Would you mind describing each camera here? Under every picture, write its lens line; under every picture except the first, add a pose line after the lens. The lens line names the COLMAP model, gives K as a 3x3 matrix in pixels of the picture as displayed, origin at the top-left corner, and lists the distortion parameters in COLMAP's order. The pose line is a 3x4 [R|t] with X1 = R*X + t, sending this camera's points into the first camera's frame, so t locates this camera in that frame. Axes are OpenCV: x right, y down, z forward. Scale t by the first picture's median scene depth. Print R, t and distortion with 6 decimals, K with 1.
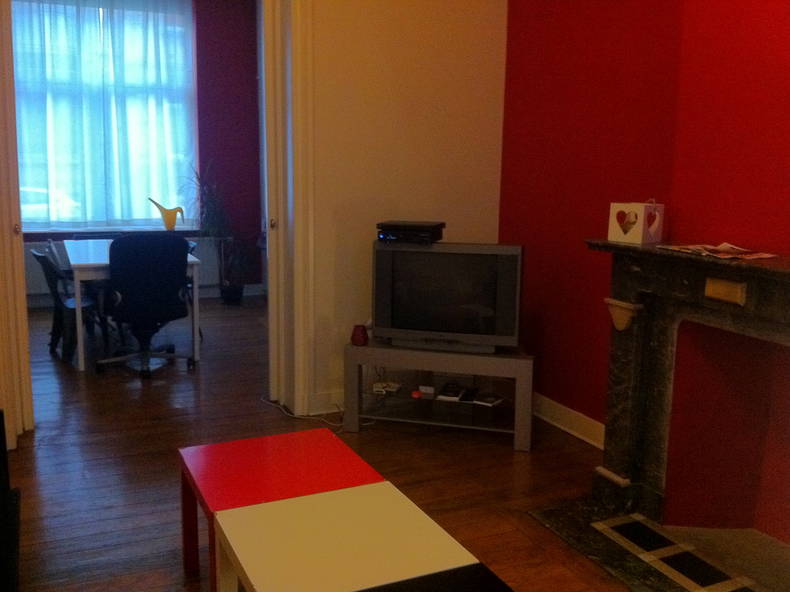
lens RADIAL K [[799.1, 0, 395.4], [0, 799.1, 294.6], [0, 0, 1]] dist [0.041605, 0.000000]
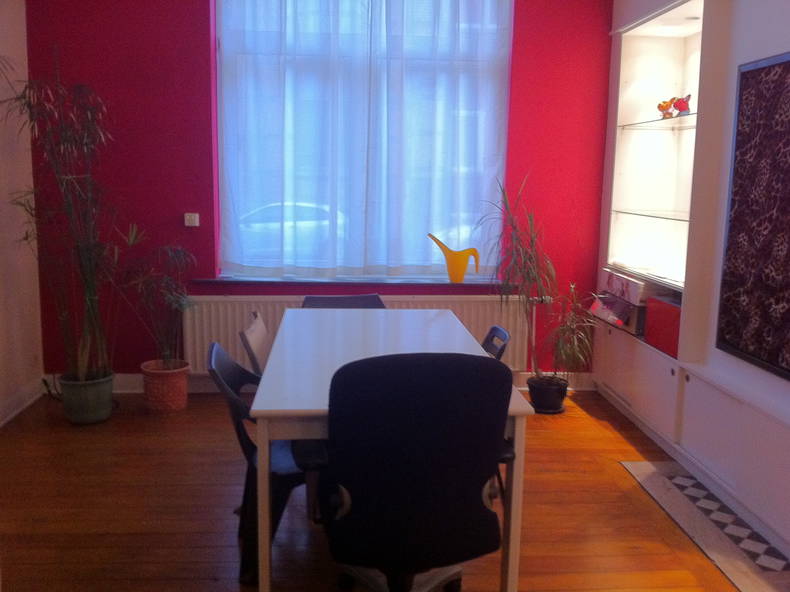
lens RADIAL K [[799.1, 0, 395.0], [0, 799.1, 296.1], [0, 0, 1]] dist [0.041605, 0.000000]
pose [[0.943349, 0.053065, -0.327530, -0.123326], [-0.057221, 0.998357, -0.003059, -0.067774], [0.326829, 0.021627, 0.944836, 0.399613]]
